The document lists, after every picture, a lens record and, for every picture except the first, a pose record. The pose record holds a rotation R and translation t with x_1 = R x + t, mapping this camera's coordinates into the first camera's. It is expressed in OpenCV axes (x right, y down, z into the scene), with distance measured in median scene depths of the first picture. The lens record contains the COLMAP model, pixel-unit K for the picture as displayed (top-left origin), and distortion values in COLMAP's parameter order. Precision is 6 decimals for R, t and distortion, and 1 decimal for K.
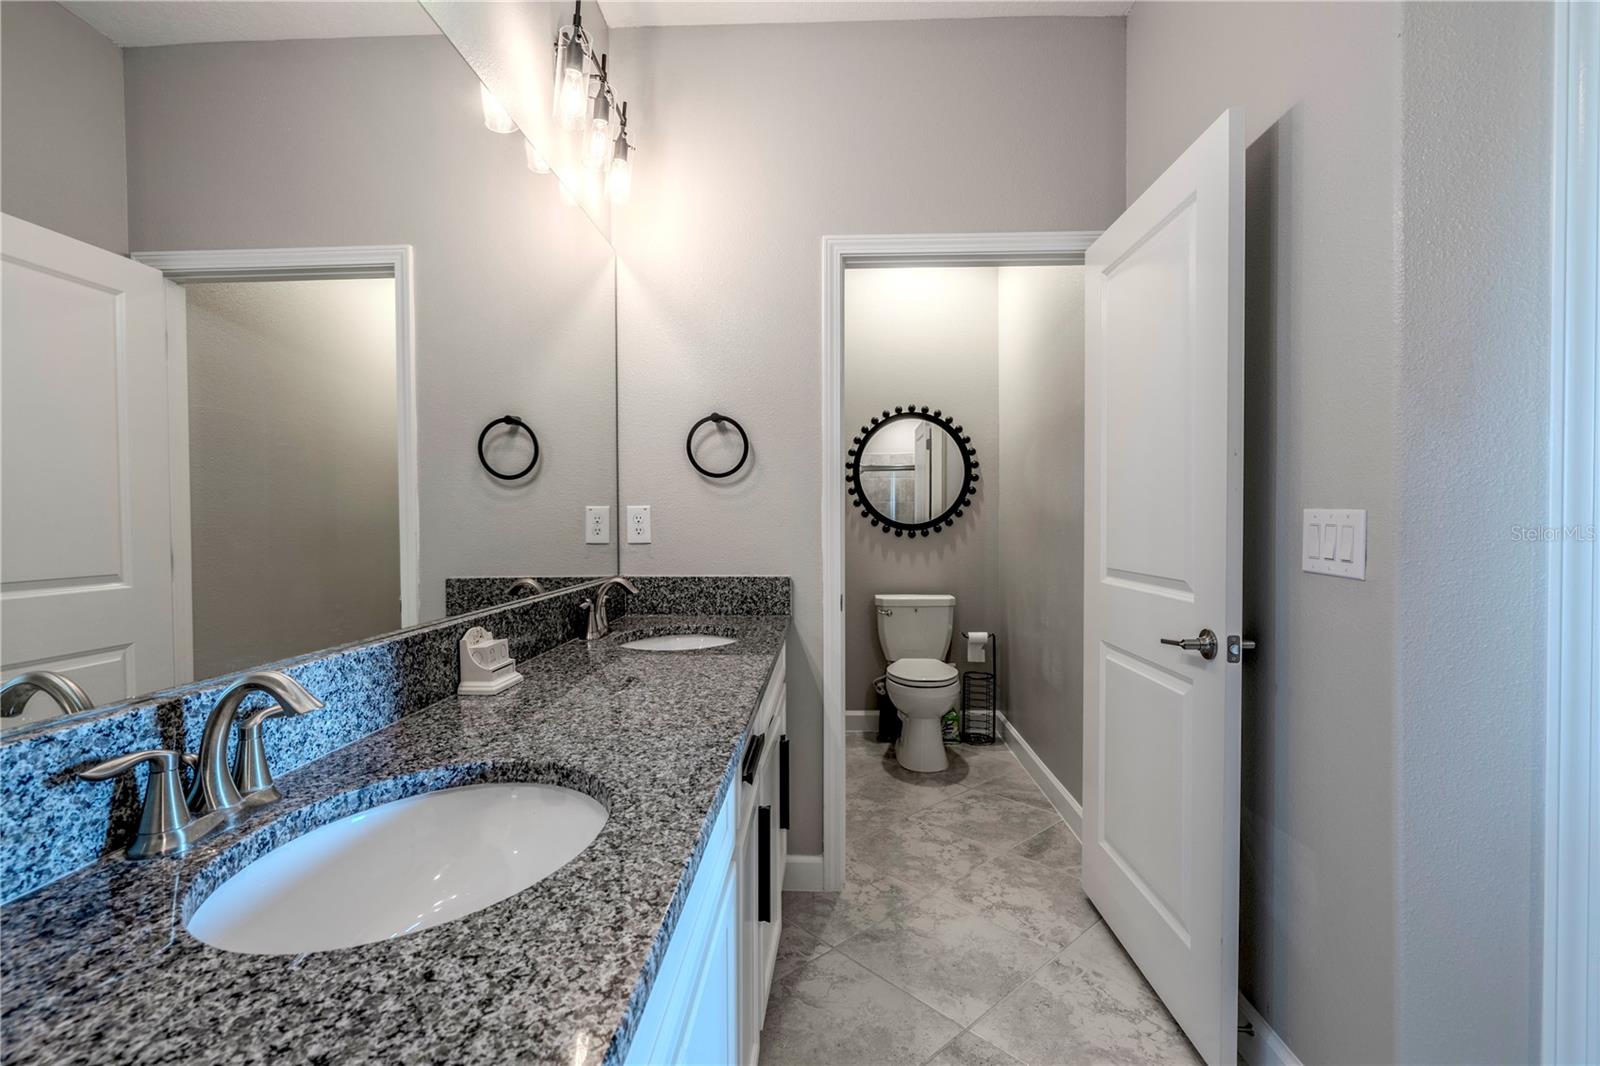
lens RADIAL K [[716.8, 0, 805.2], [0, 716.8, 533.3], [0, 0, 1]] dist [-0.001435, 0.000048]
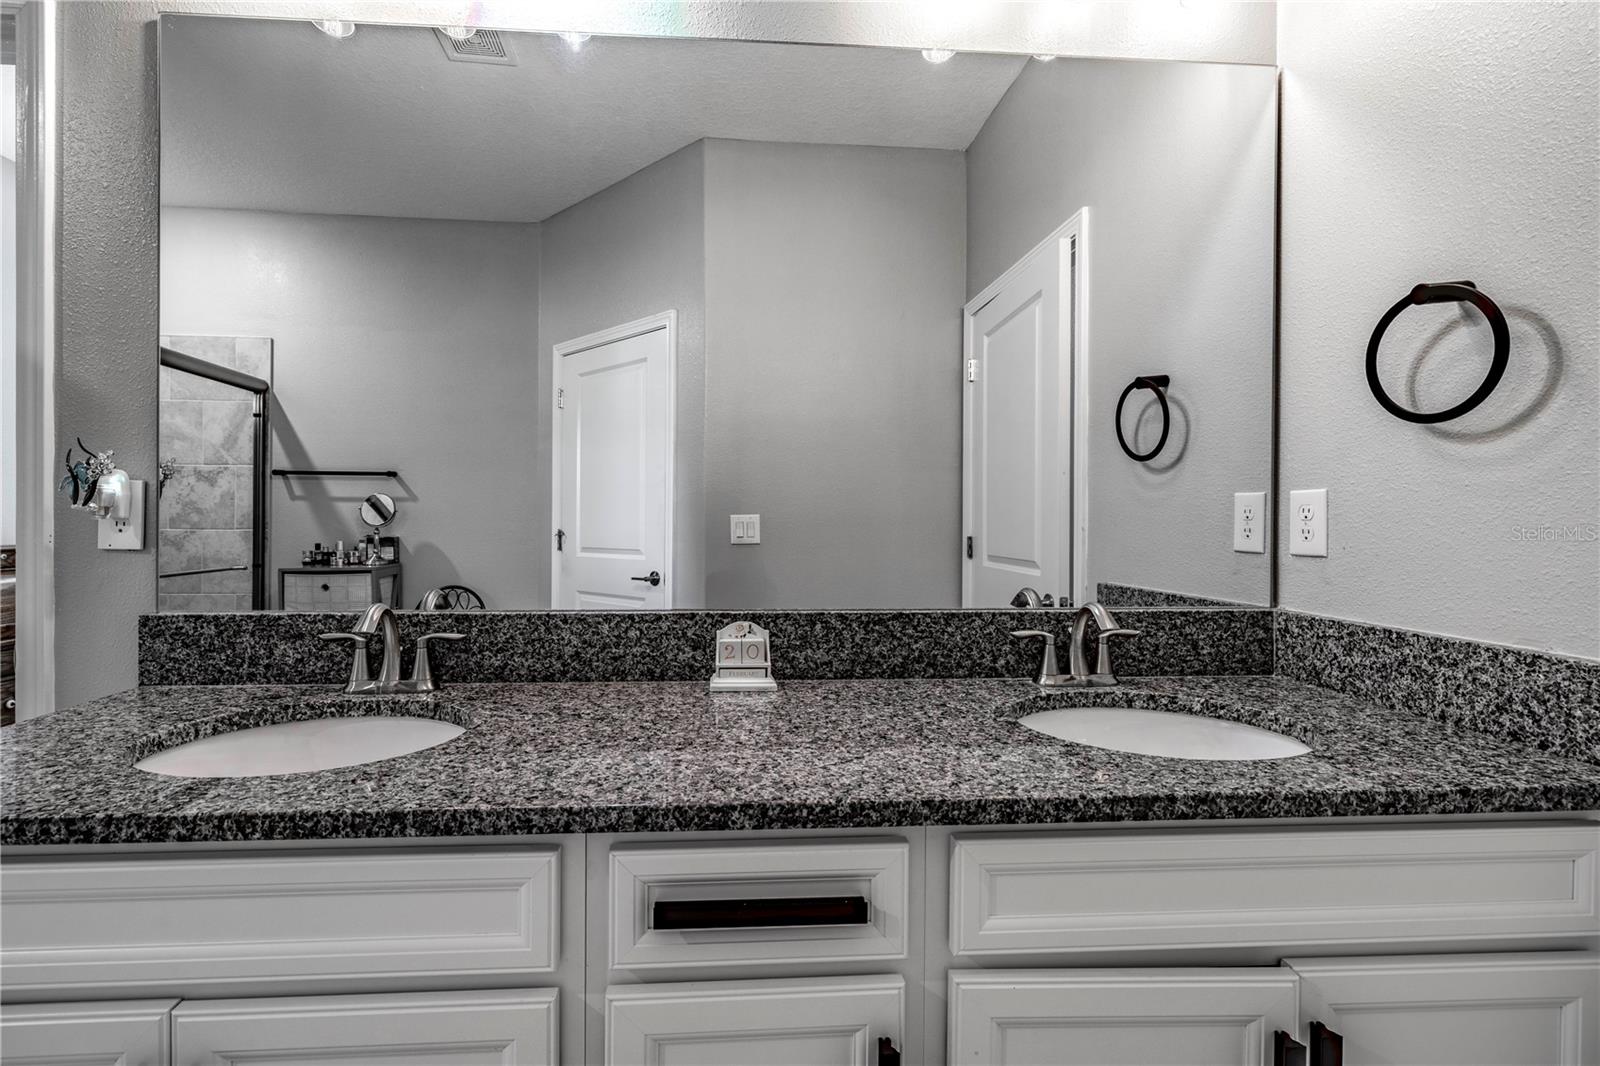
lens RADIAL K [[707.7, 0, 797.4], [0, 707.7, 522.2], [0, 0, 1]] dist [-0.000547, 0.000081]
pose [[0.102445, 0.010335, -0.994685, 0.540566], [-0.021829, 0.999729, 0.008139, -0.015588], [0.994499, 0.020880, 0.102643, 1.023920]]
